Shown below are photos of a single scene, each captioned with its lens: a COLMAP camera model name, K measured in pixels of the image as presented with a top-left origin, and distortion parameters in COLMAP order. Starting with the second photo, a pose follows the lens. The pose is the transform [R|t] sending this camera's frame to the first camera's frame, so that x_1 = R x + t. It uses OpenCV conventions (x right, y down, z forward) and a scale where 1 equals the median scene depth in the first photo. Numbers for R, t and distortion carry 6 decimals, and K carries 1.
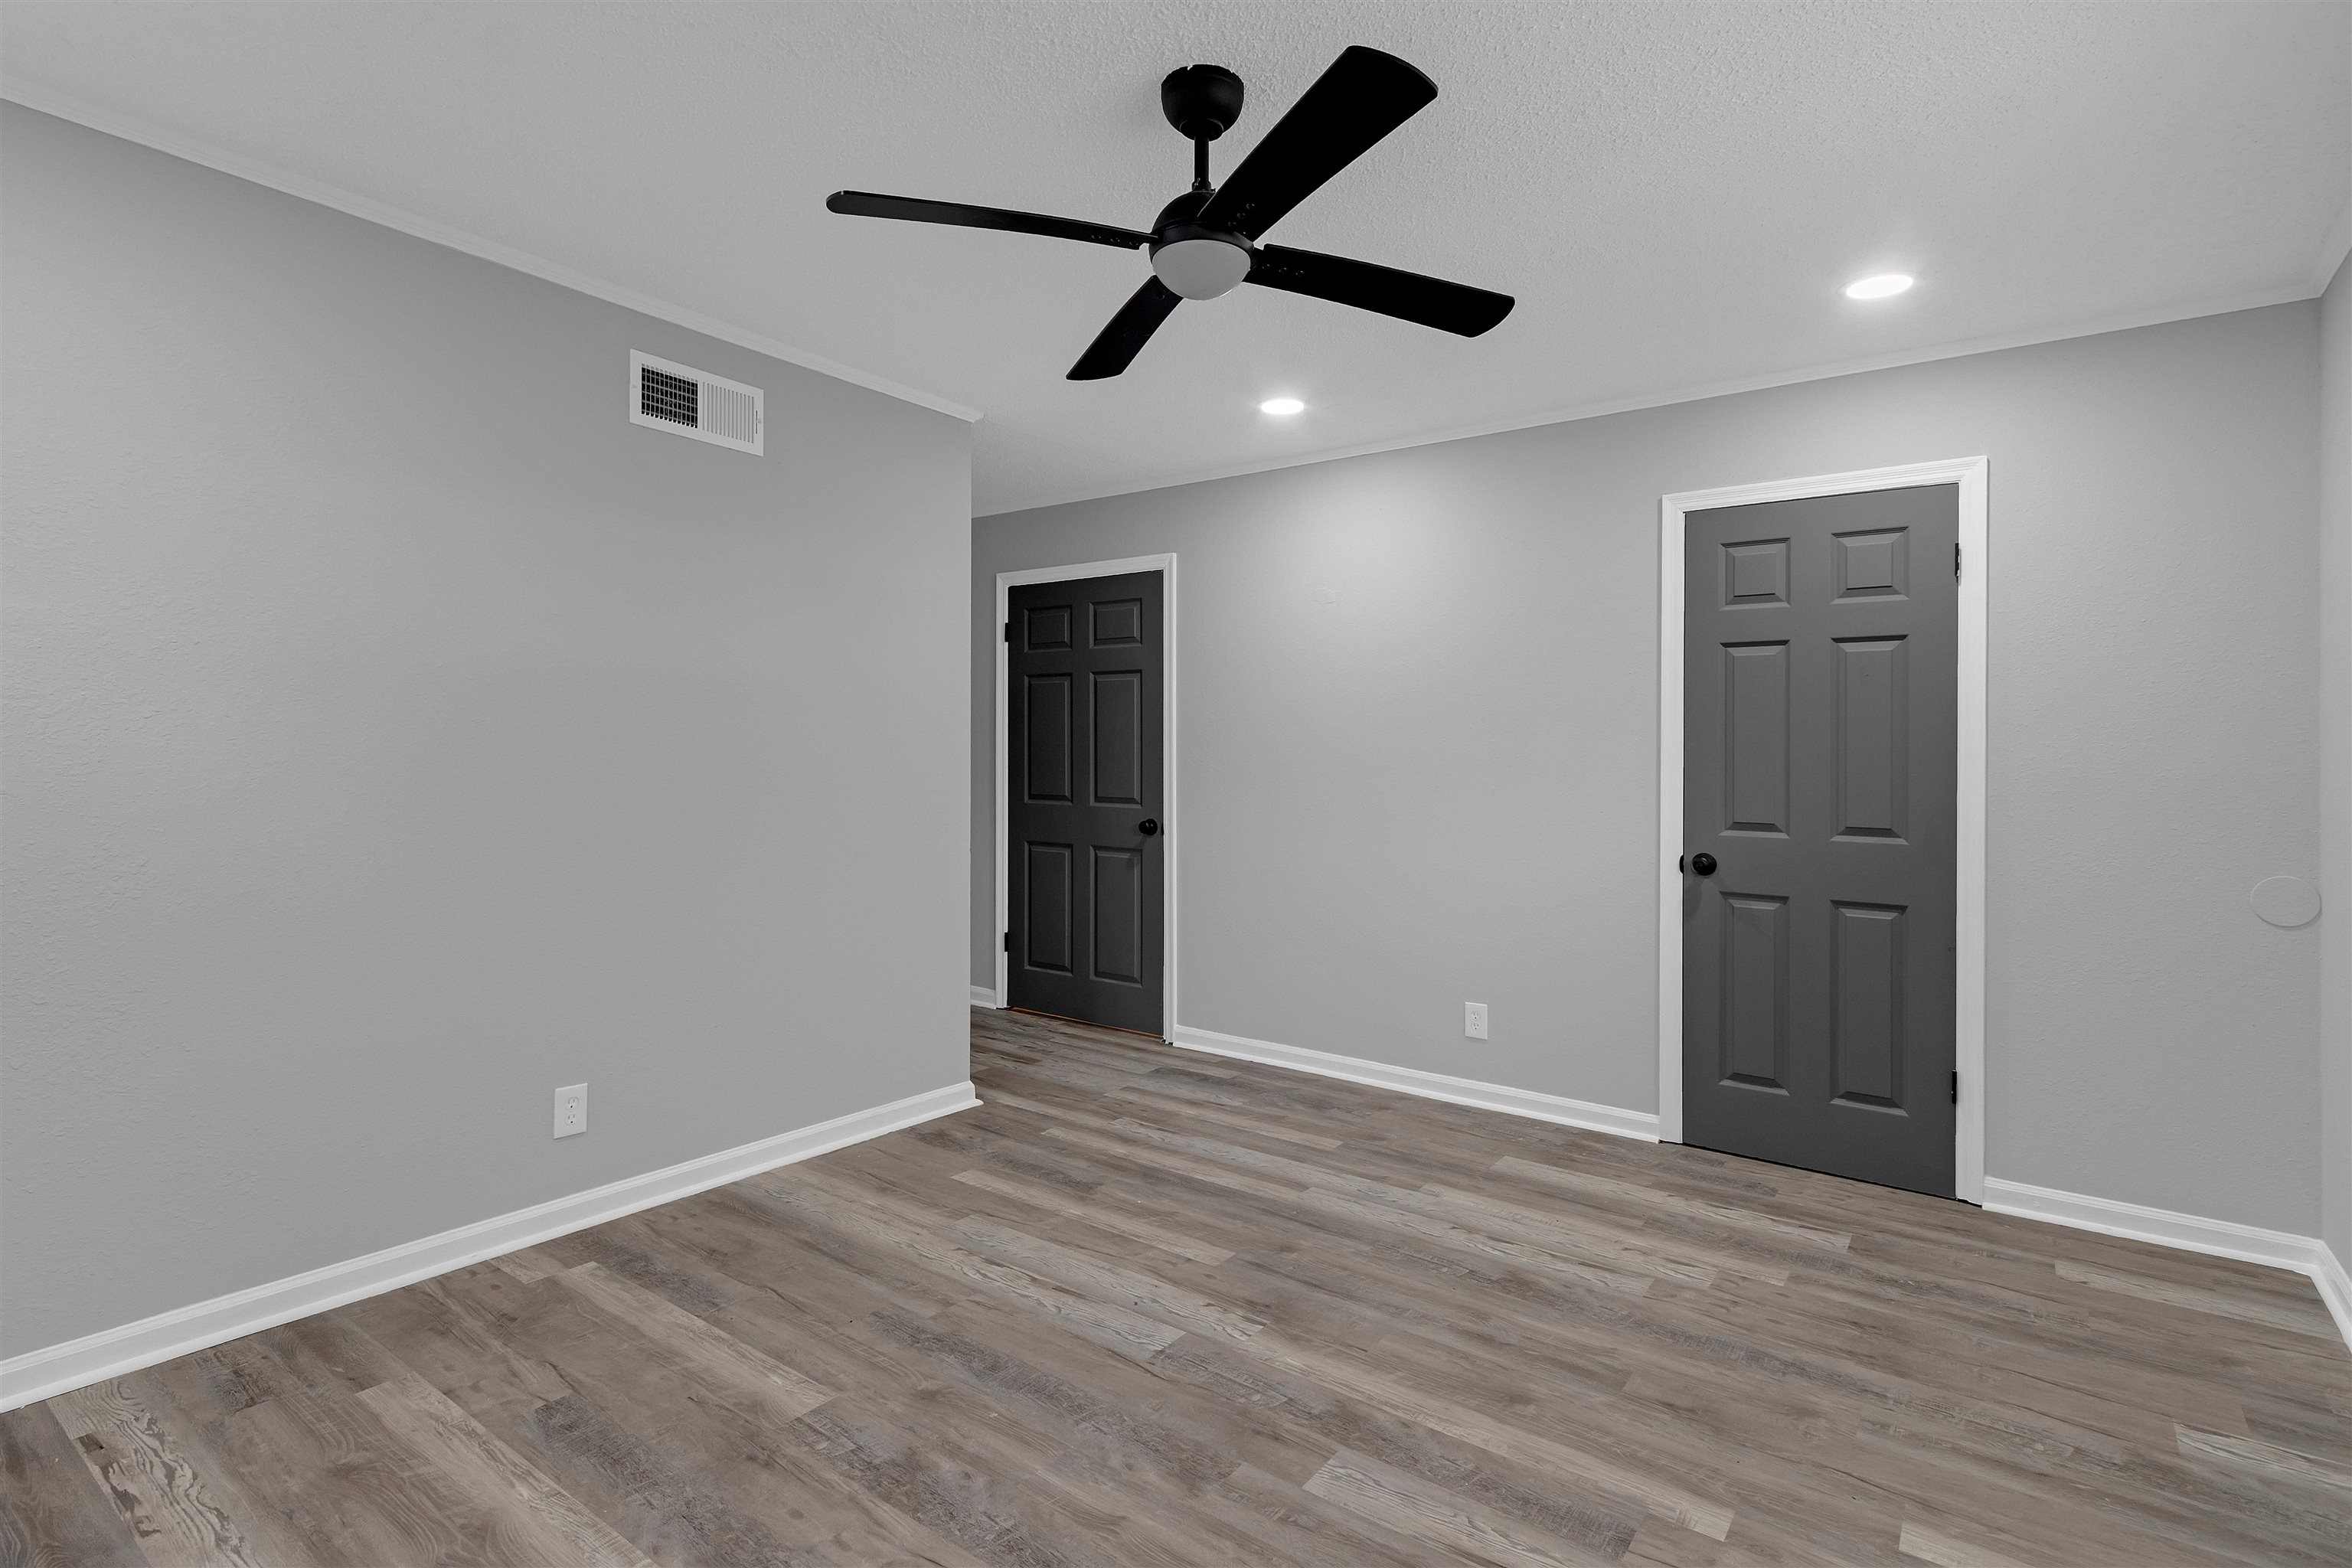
lens RADIAL K [[1125.9, 0, 1176.2], [0, 1125.9, 771.8], [0, 0, 1]] dist [-0.001160, -0.001032]
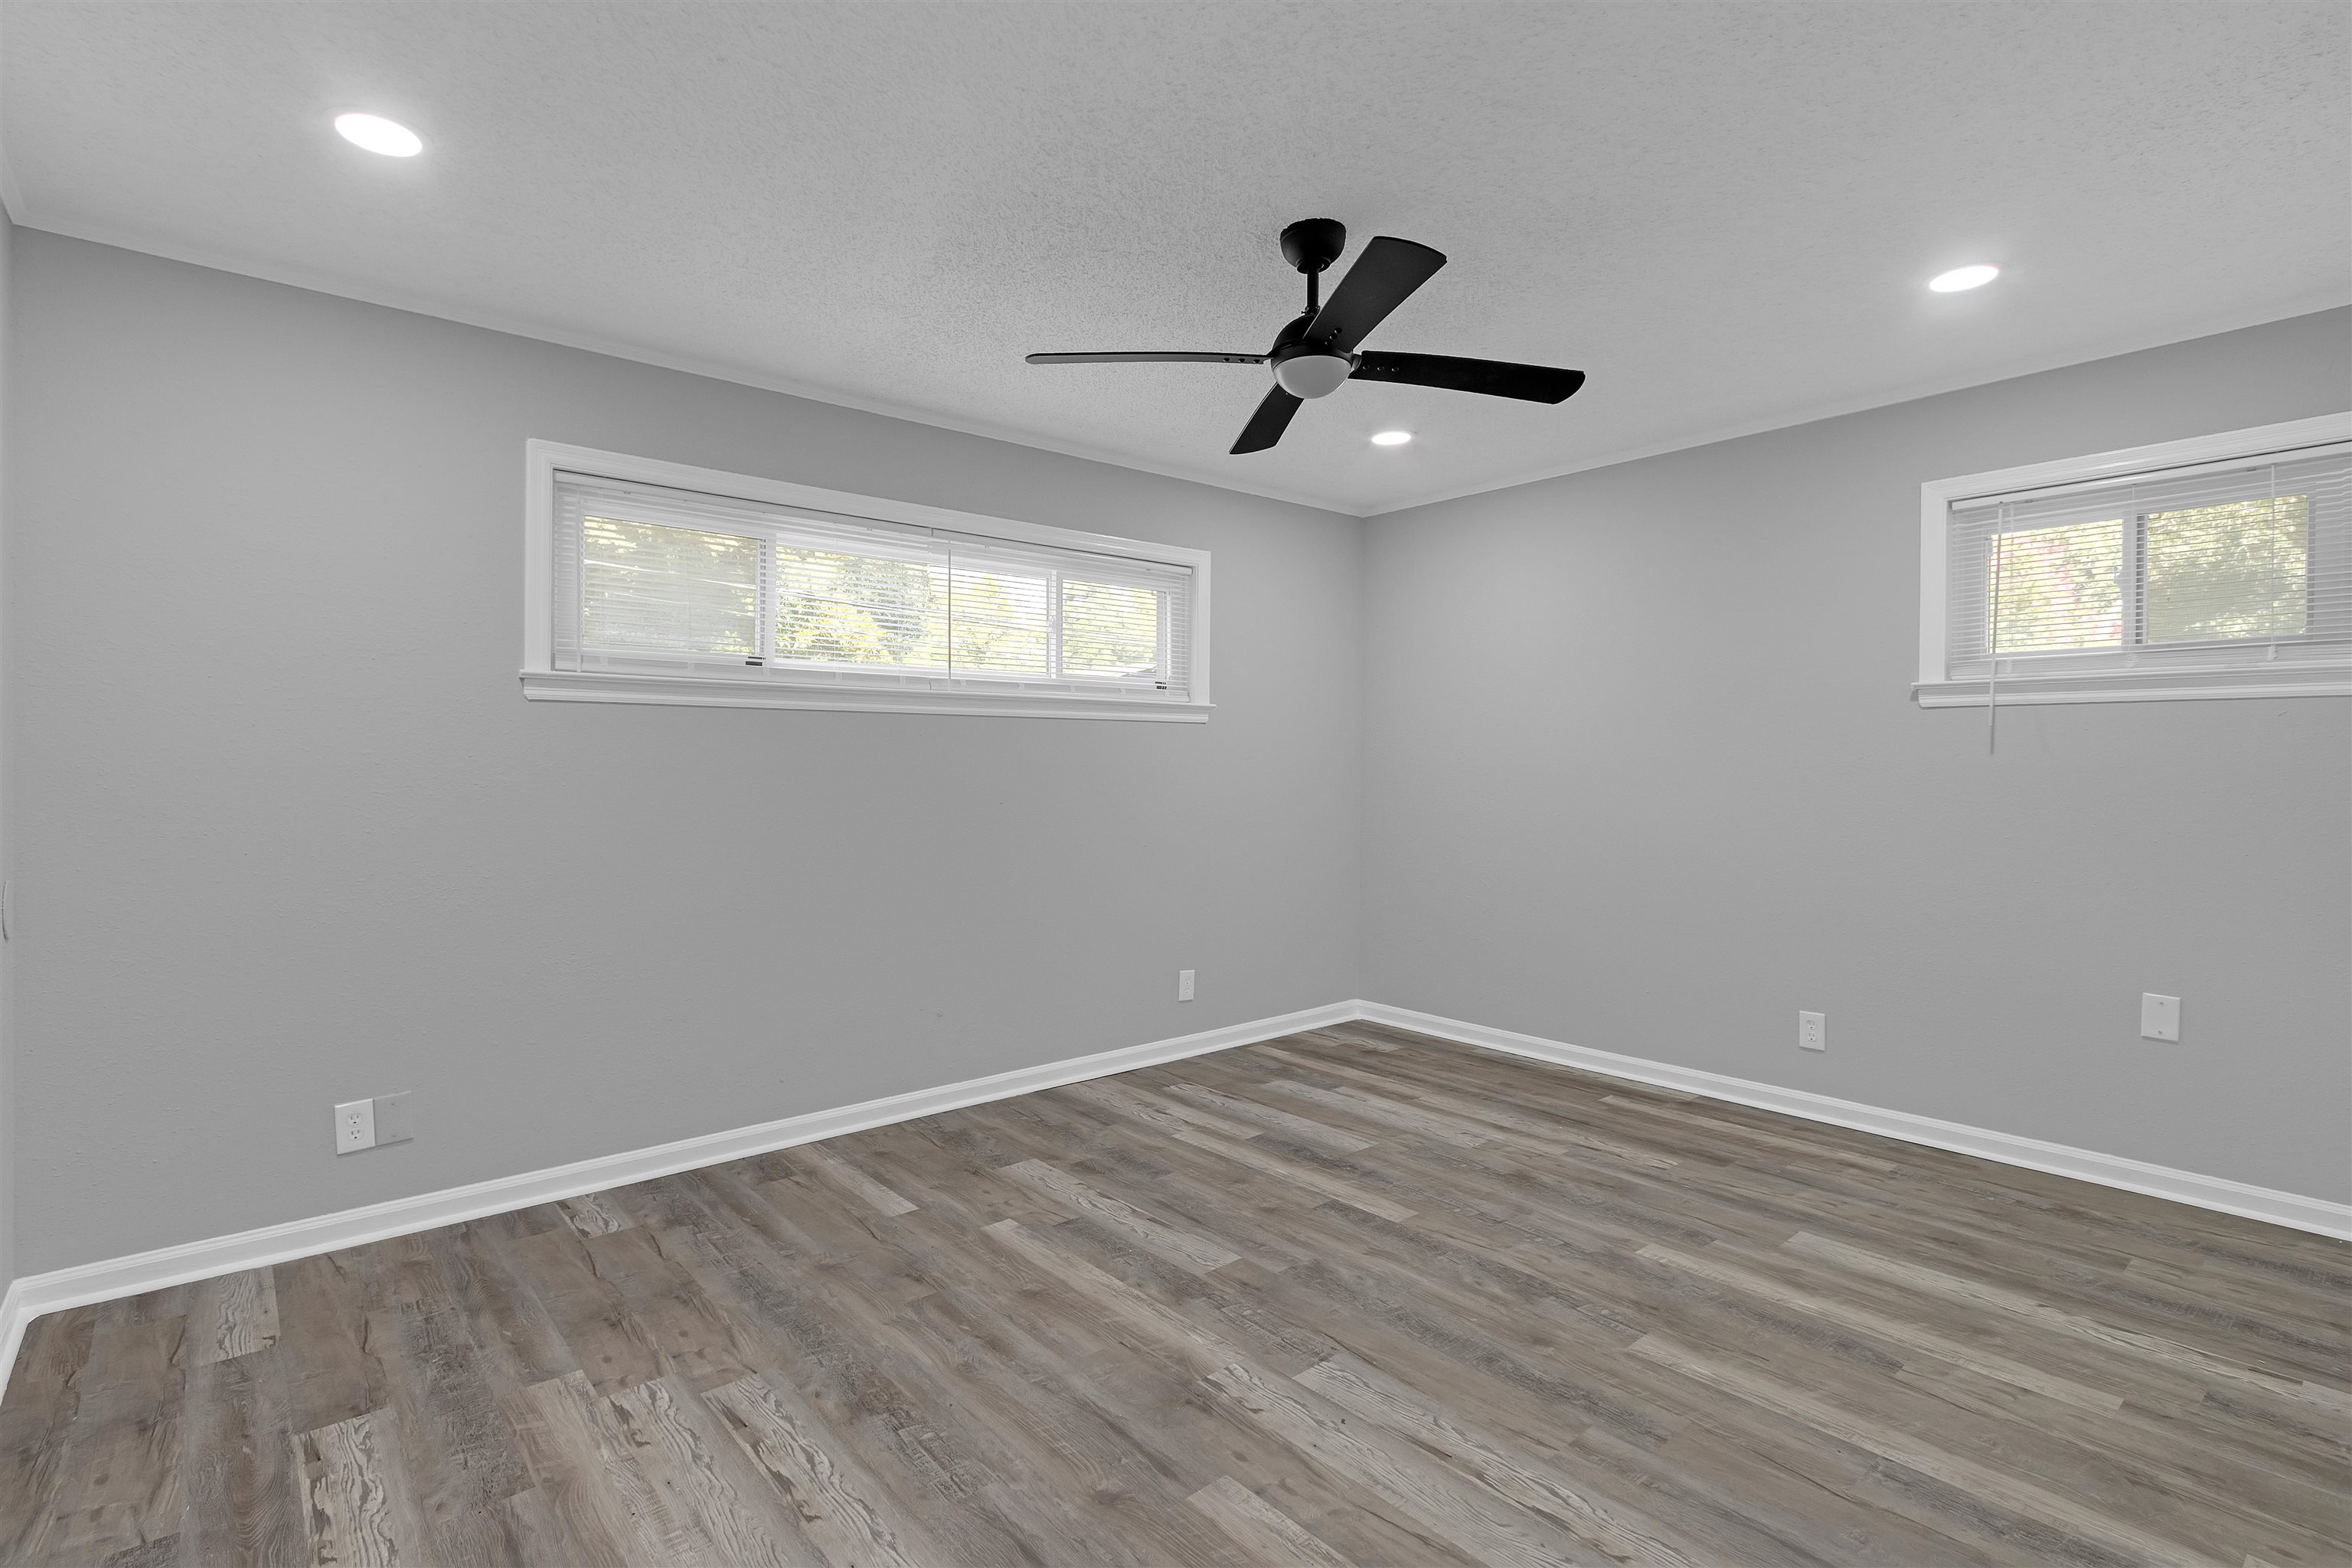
lens RADIAL K [[1125.9, 0, 1177.1], [0, 1125.9, 774.5], [0, 0, 1]] dist [-0.001160, -0.001032]
pose [[-0.973812, -0.016260, 0.226774, -0.104525], [-0.010738, 0.999616, 0.025562, -0.027245], [-0.227103, 0.022457, -0.973612, 1.972426]]
